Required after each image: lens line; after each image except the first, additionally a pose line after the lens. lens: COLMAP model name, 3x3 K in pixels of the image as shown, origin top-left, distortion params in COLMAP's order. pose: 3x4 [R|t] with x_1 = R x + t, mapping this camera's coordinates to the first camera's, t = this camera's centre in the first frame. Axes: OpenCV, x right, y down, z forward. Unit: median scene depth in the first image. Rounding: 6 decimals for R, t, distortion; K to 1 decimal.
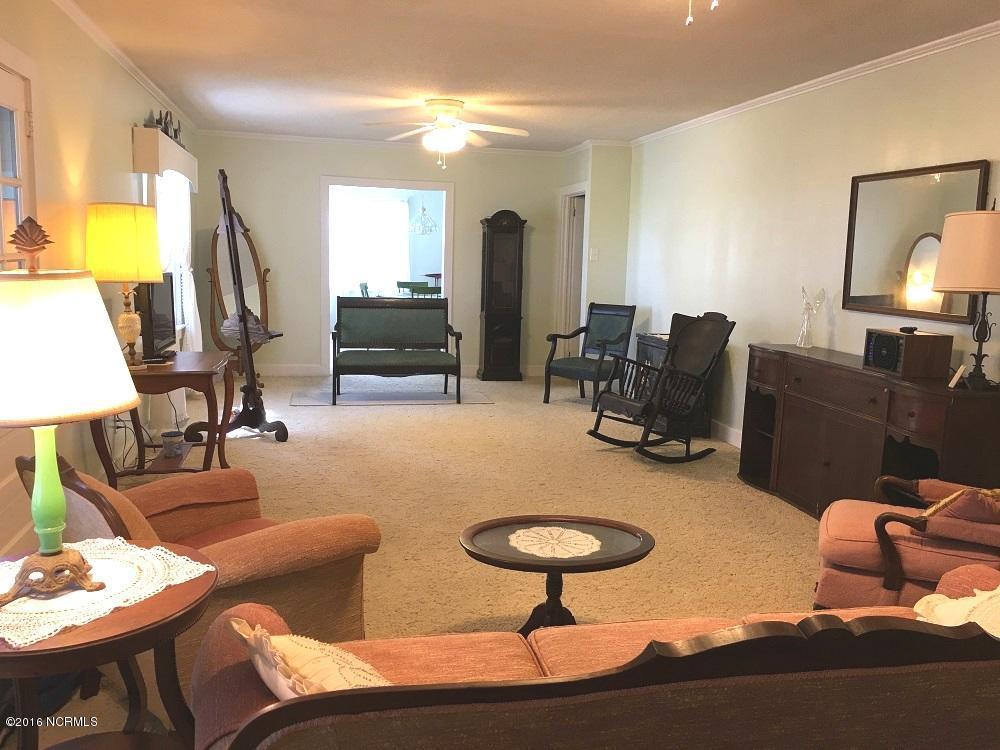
lens RADIAL K [[846.9, 0, 496.5], [0, 846.9, 365.1], [0, 0, 1]] dist [0.068206, -0.069390]
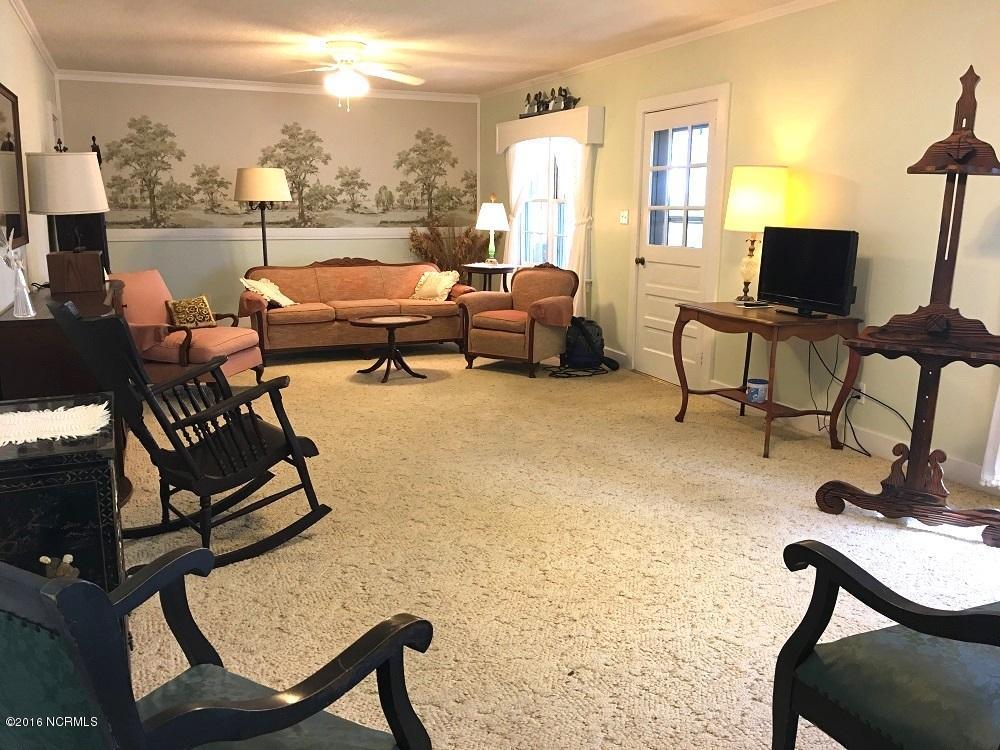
lens RADIAL K [[846.9, 0, 496.5], [0, 846.9, 365.1], [0, 0, 1]] dist [0.068206, -0.069390]
pose [[-0.980798, 0.001661, -0.195018, 0.139141], [-0.061566, 0.946194, 0.317689, -0.249775], [0.185053, 0.323595, -0.927923, 1.894259]]
